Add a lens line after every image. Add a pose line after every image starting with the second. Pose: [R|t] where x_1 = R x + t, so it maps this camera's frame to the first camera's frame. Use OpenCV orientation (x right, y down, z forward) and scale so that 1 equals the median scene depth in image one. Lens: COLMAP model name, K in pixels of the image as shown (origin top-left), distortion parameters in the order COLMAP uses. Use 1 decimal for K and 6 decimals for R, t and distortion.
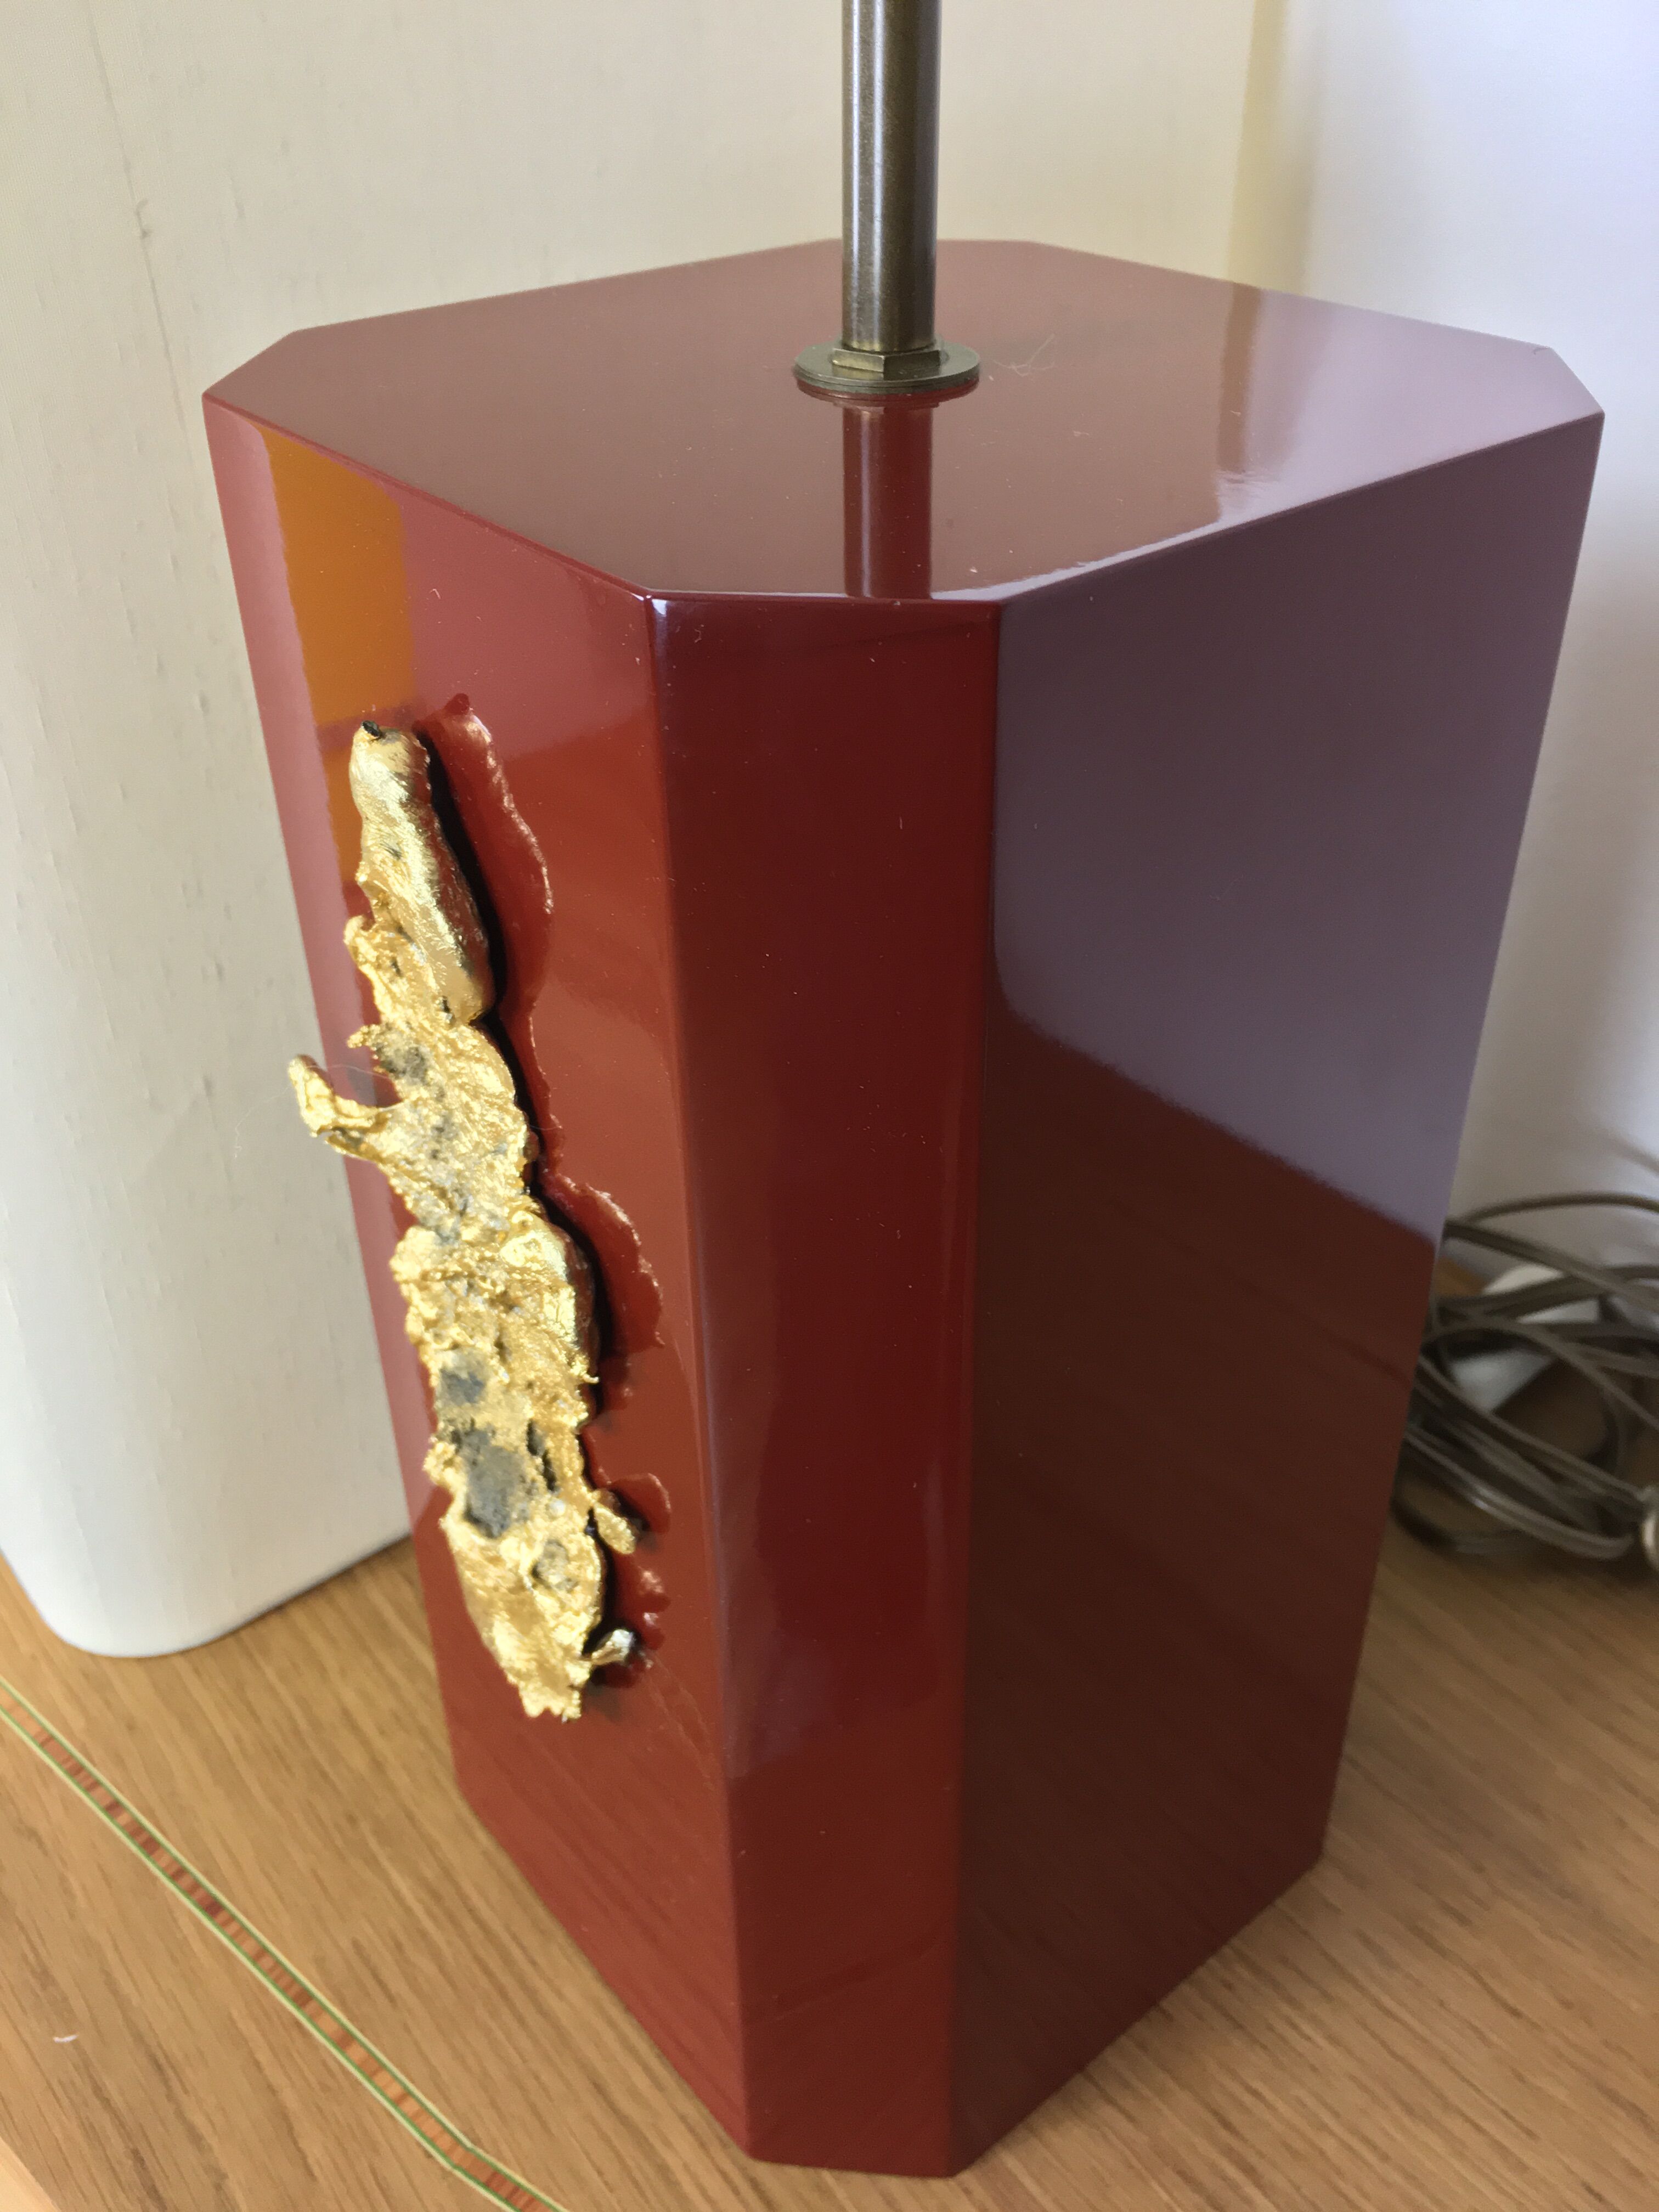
lens RADIAL K [[1972.6, 0, 825.5], [0, 1972.6, 1081.6], [0, 0, 1]] dist [0.066572, -0.124495]
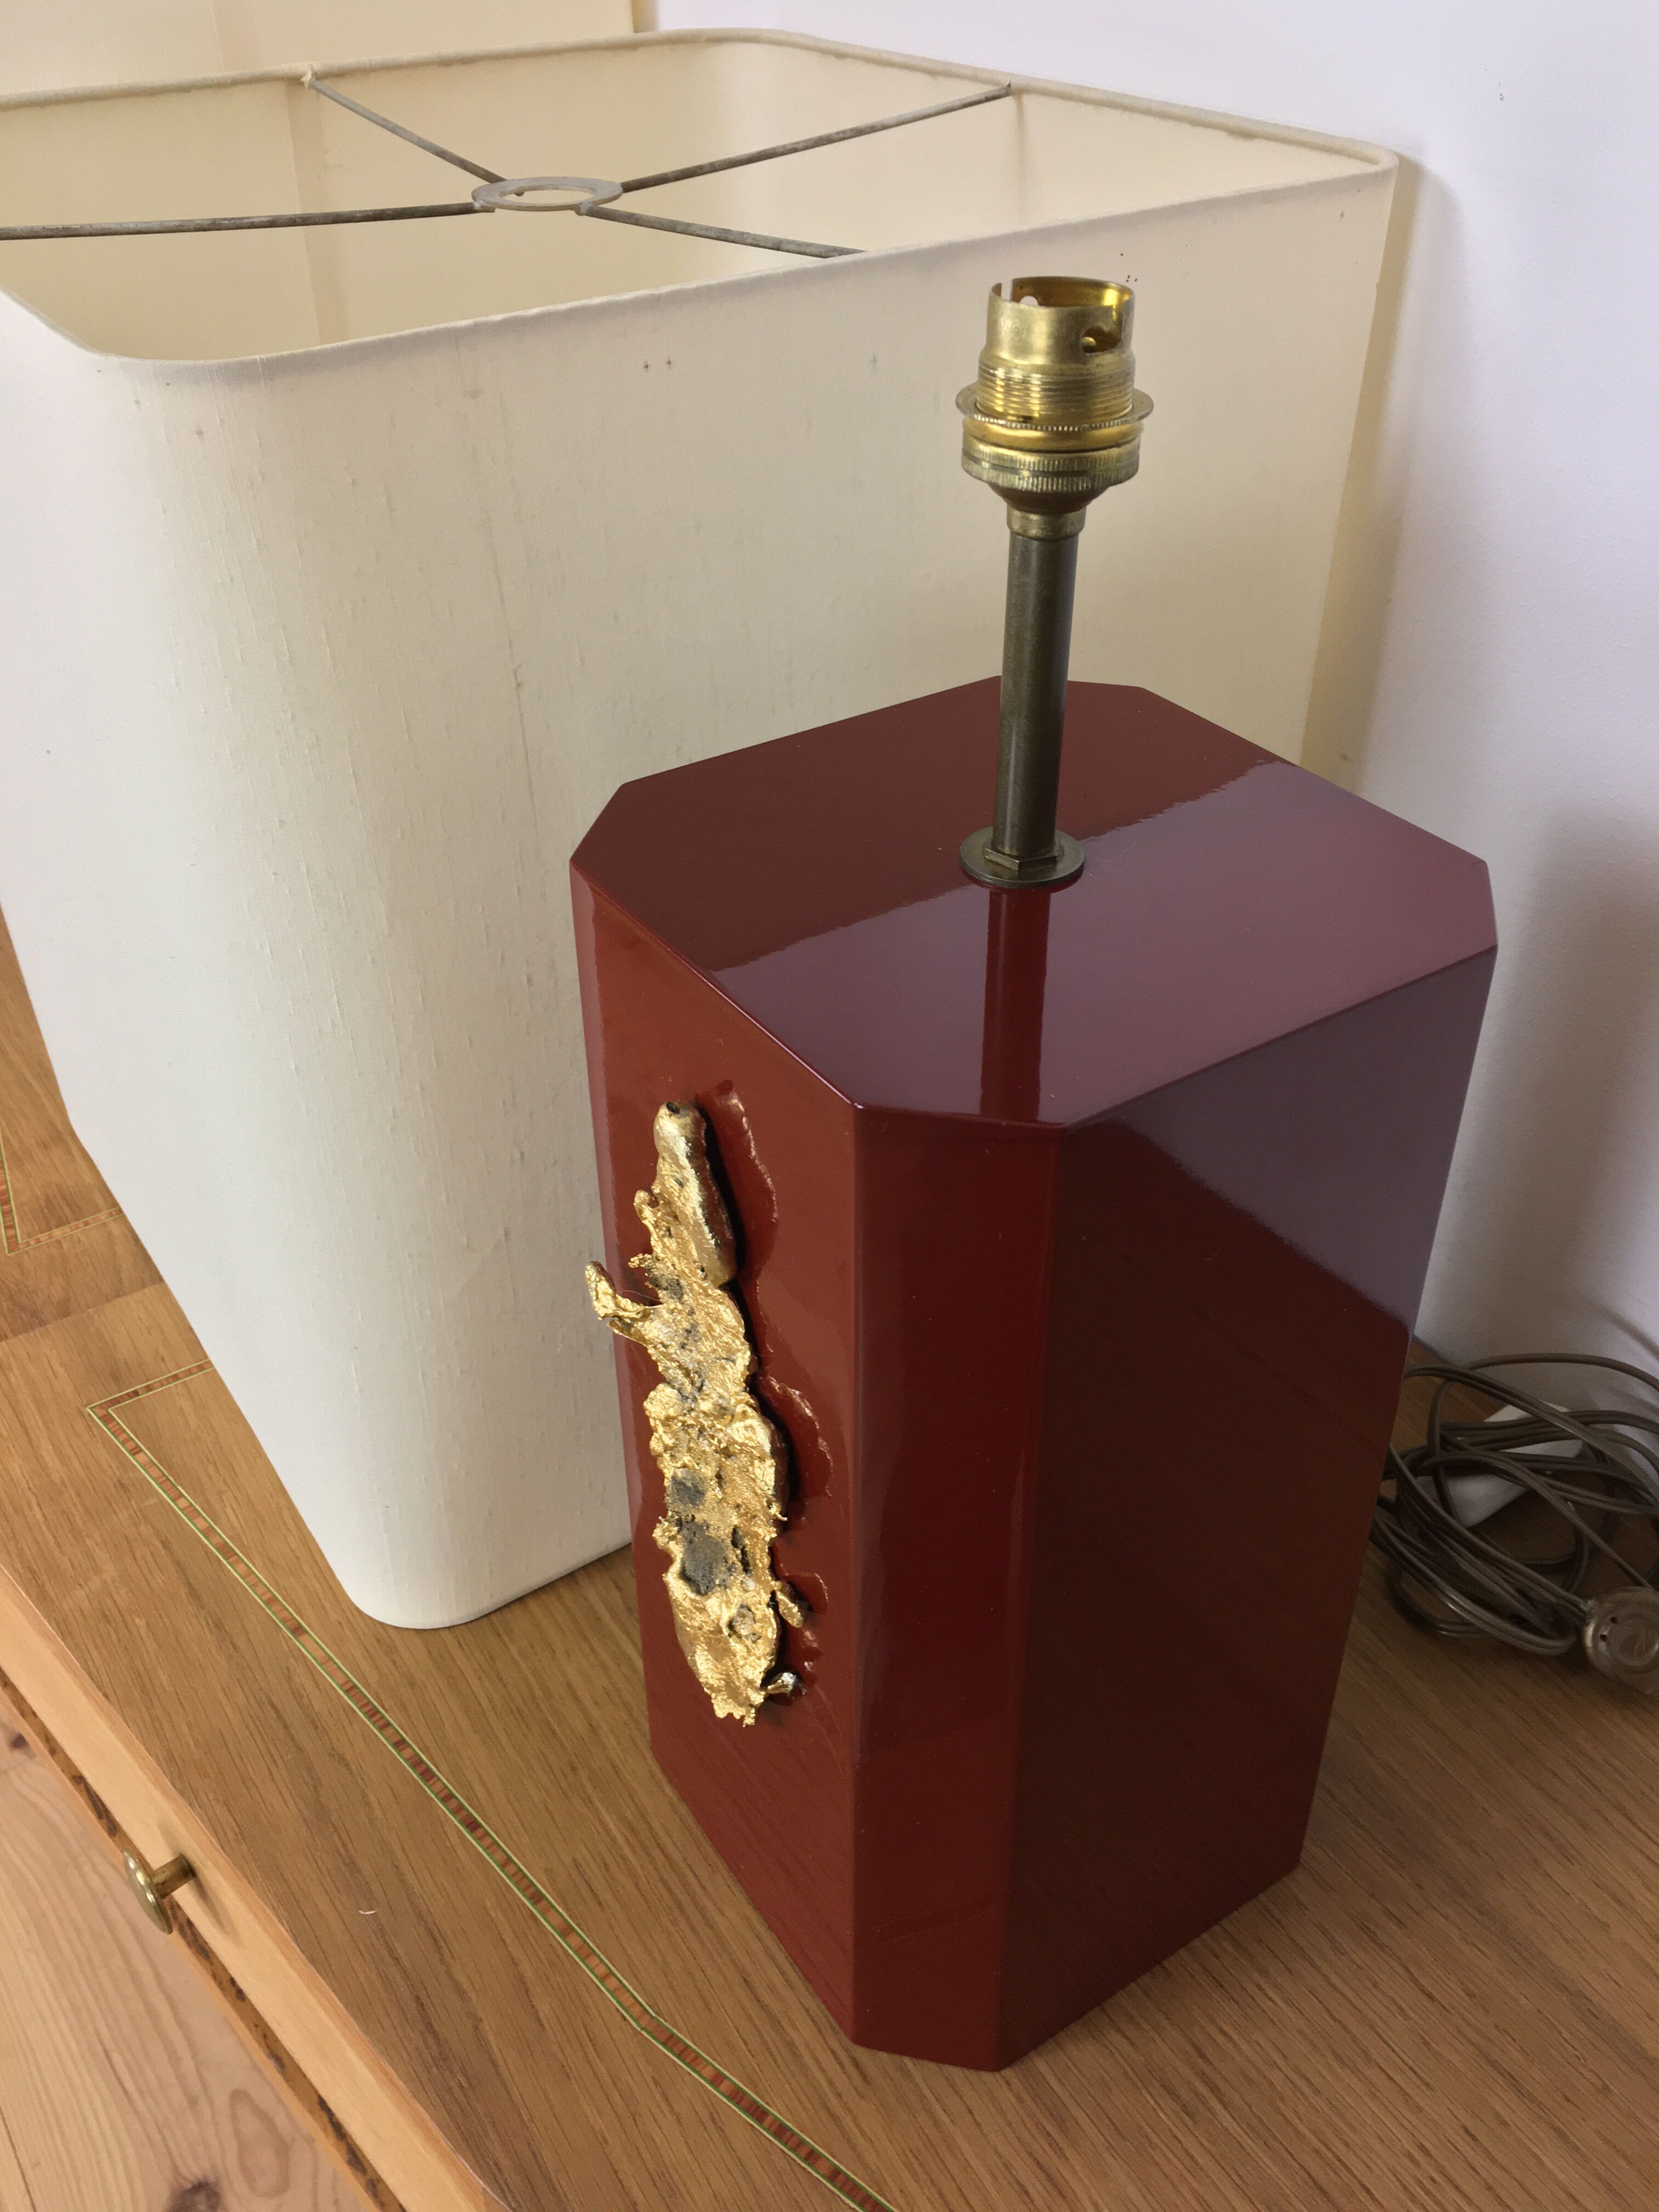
lens RADIAL K [[1919.3, 0, 829.5], [0, 1919.3, 1106.0], [0, 0, 1]] dist [0.078141, -0.120496]
pose [[0.995087, 0.063703, -0.075791, 0.006374], [-0.061060, 0.997459, 0.036694, -0.156234], [0.077936, -0.031886, 0.996448, -0.322304]]
